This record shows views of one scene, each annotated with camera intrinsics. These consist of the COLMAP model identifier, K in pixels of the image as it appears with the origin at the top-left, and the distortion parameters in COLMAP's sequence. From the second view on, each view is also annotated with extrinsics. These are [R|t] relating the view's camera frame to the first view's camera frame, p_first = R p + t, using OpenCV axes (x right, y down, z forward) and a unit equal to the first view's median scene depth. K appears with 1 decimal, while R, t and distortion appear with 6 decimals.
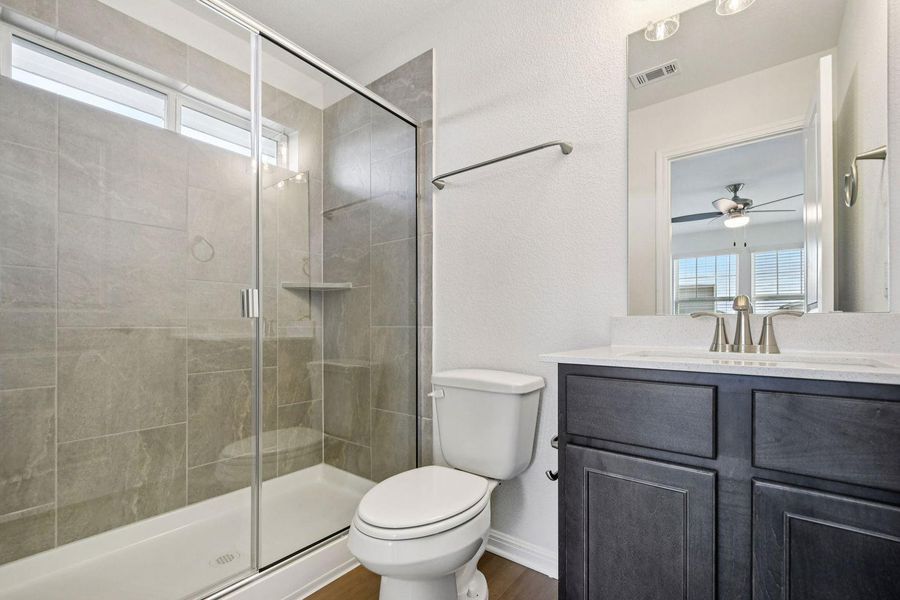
lens RADIAL K [[397.2, 0, 443.0], [0, 397.2, 321.1], [0, 0, 1]] dist [-0.001684, -0.000529]
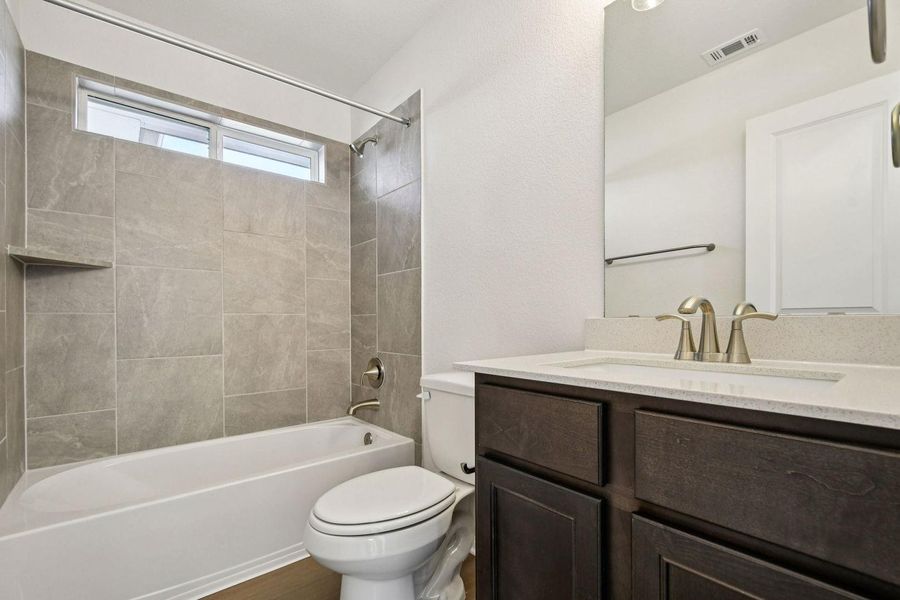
lens RADIAL K [[388.4, 0, 450.3], [0, 388.4, 315.2], [0, 0, 1]] dist [-0.001685, -0.000373]
pose [[0.980713, -0.008159, -0.195283, 0.304970], [0.005725, 0.999899, -0.013025, -0.011764], [0.195369, 0.011656, 0.980661, 0.048271]]
